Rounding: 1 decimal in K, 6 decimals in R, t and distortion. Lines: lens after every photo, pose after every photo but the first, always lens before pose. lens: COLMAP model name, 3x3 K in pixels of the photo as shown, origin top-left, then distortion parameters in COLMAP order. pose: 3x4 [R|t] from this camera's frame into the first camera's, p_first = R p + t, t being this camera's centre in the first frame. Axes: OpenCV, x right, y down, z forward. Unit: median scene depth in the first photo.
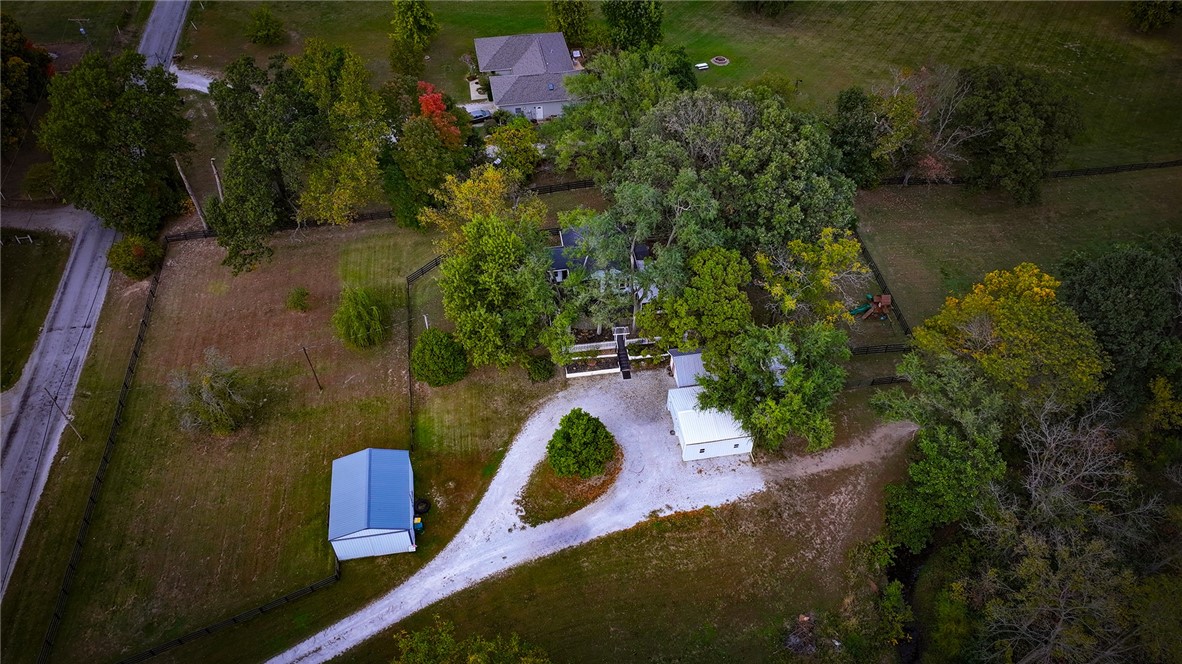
lens RADIAL K [[834.5, 0, 594.9], [0, 834.5, 332.6], [0, 0, 1]] dist [0.007858, 0.007035]
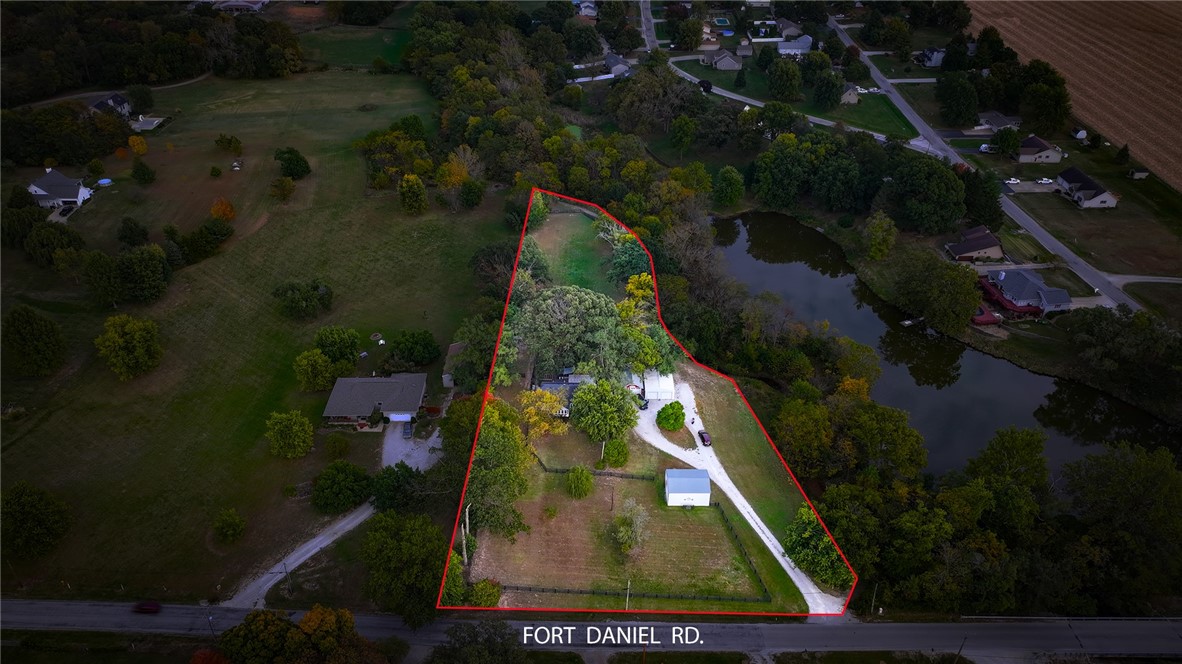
lens RADIAL K [[834.5, 0, 594.9], [0, 834.5, 332.6], [0, 0, 1]] dist [0.007858, 0.007035]
pose [[0.158304, -0.555103, 0.816578, -1.814109], [0.697165, 0.648478, 0.305676, -0.878530], [-0.699215, 0.520900, 0.489655, -0.131822]]
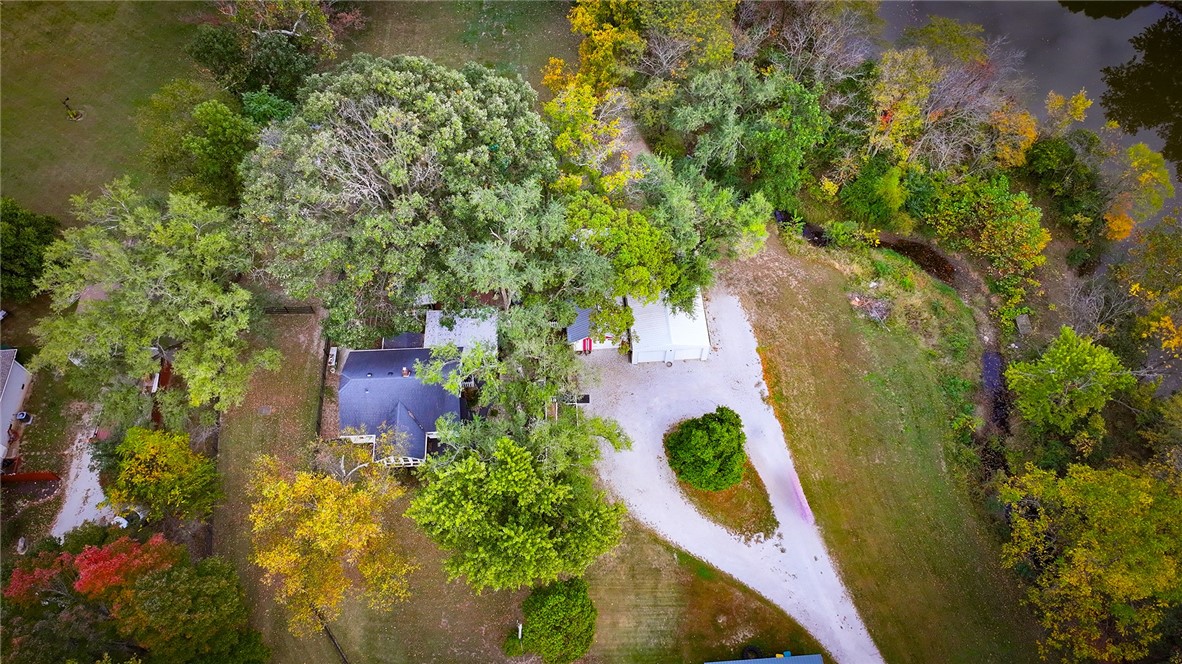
lens RADIAL K [[834.5, 0, 594.9], [0, 834.5, 332.6], [0, 0, 1]] dist [0.007858, 0.007035]
pose [[0.096539, -0.859237, 0.502386, -0.350723], [0.704375, 0.415595, 0.575445, -0.487381], [-0.703233, 0.298315, 0.645346, 0.475963]]
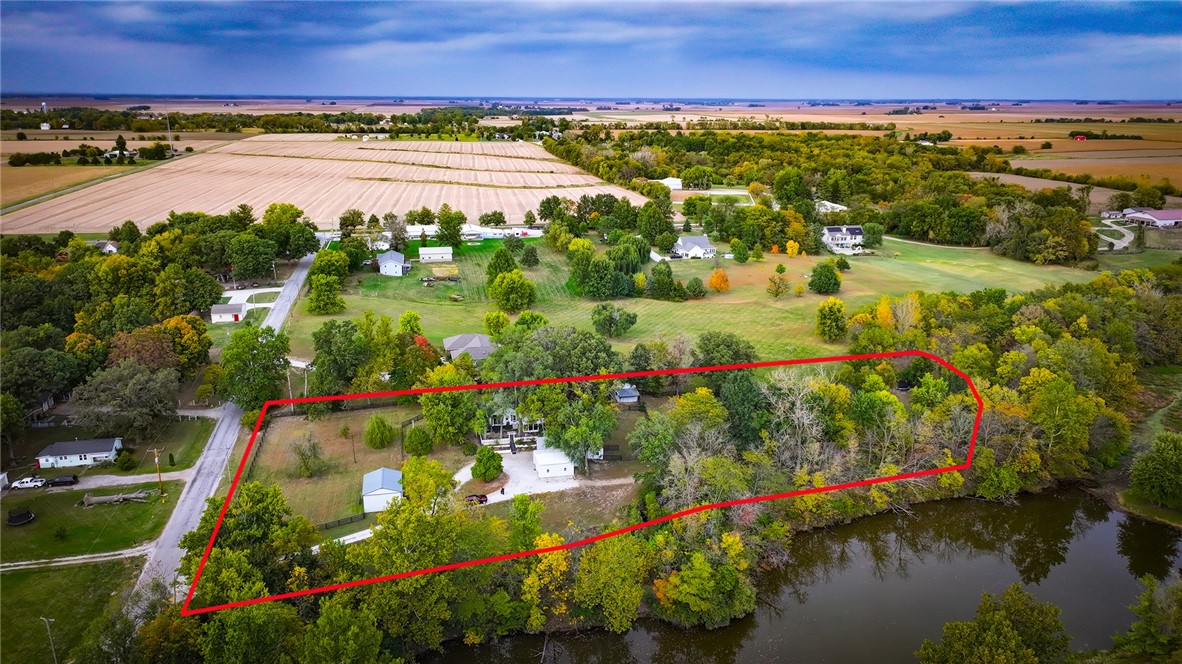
lens RADIAL K [[834.5, 0, 594.9], [0, 834.5, 332.6], [0, 0, 1]] dist [0.007858, 0.007035]
pose [[0.998612, -0.015273, 0.050415, 0.144152], [0.038015, 0.871457, -0.488997, 0.838967], [-0.036467, 0.490235, 0.870827, -0.925634]]
